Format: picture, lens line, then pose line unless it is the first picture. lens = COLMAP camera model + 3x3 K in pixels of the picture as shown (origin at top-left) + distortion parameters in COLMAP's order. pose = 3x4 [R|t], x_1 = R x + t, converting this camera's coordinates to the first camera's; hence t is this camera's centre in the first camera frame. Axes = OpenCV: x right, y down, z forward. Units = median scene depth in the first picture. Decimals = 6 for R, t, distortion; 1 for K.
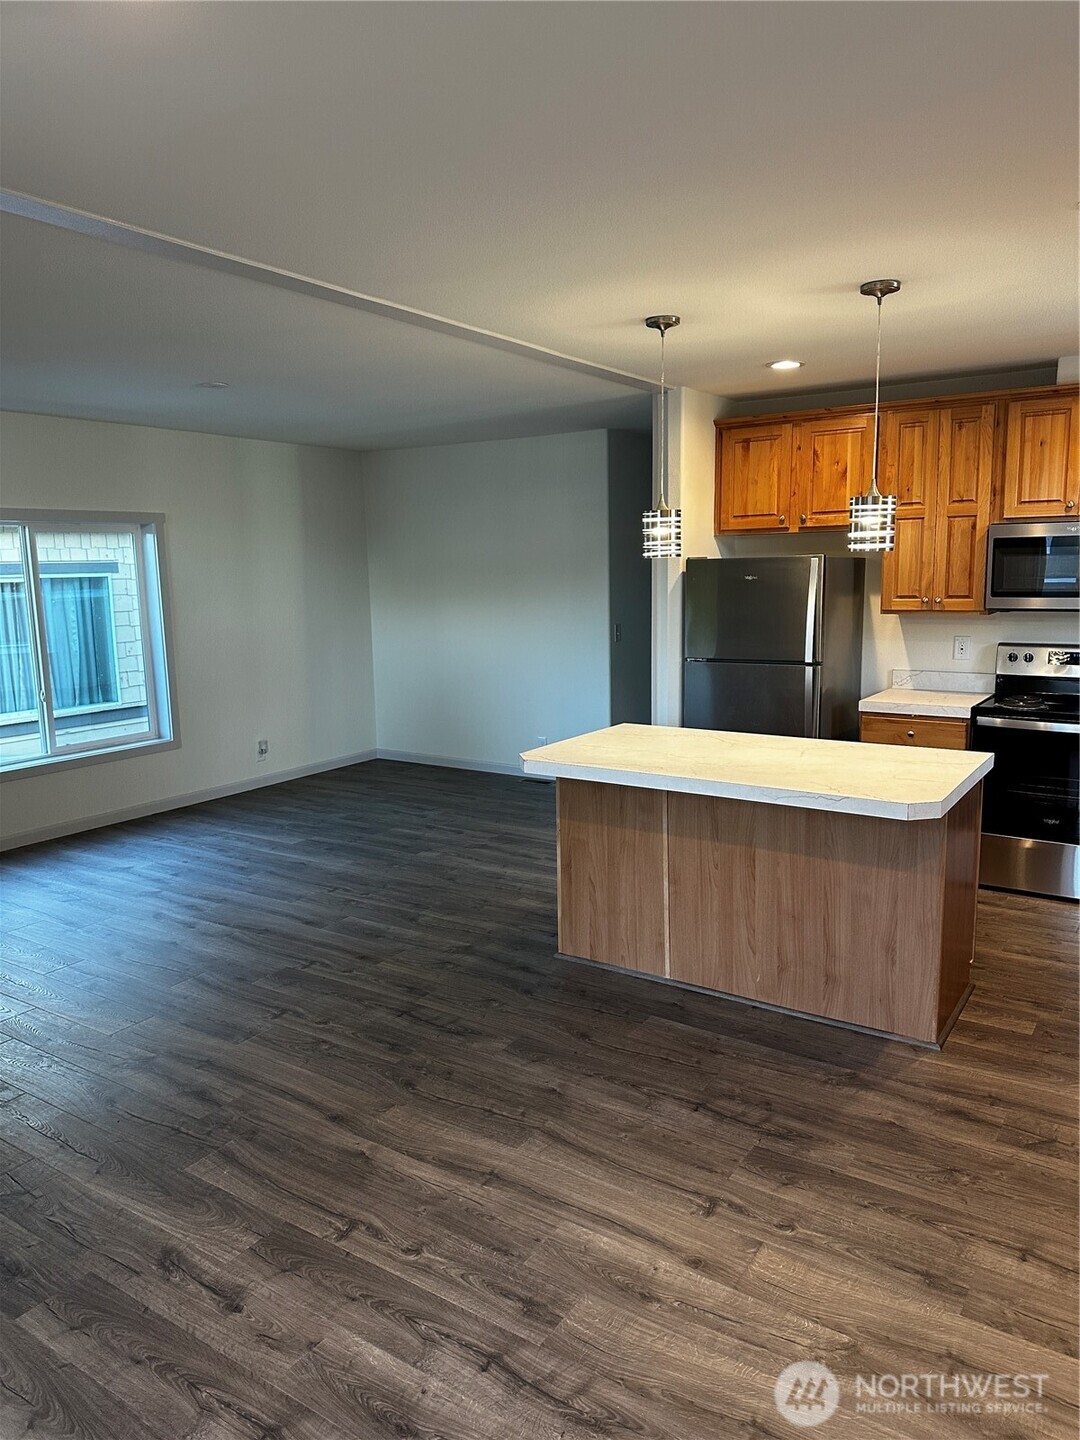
lens RADIAL K [[1009.3, 0, 542.9], [0, 1009.3, 718.7], [0, 0, 1]] dist [0.052668, -0.059200]
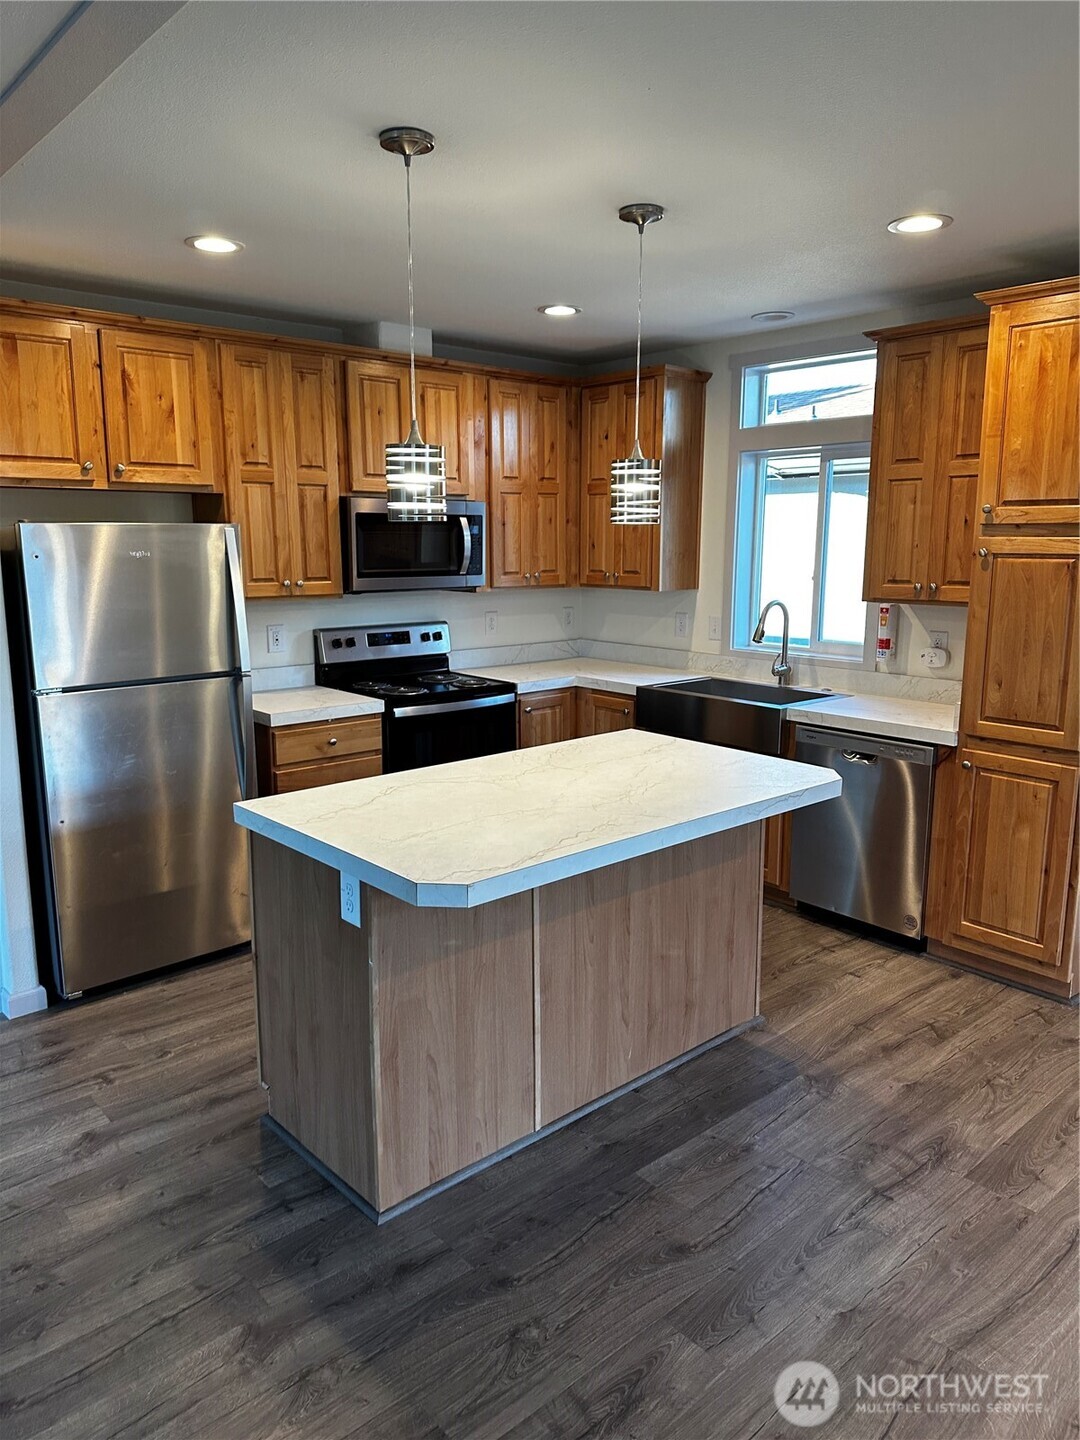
lens RADIAL K [[1009.3, 0, 554.2], [0, 1009.3, 710.2], [0, 0, 1]] dist [0.052668, -0.059200]
pose [[0.245521, -0.149697, 0.957763, -0.481725], [0.141692, 0.982935, 0.117309, -0.103323], [-0.958980, 0.106906, 0.262542, 0.745710]]
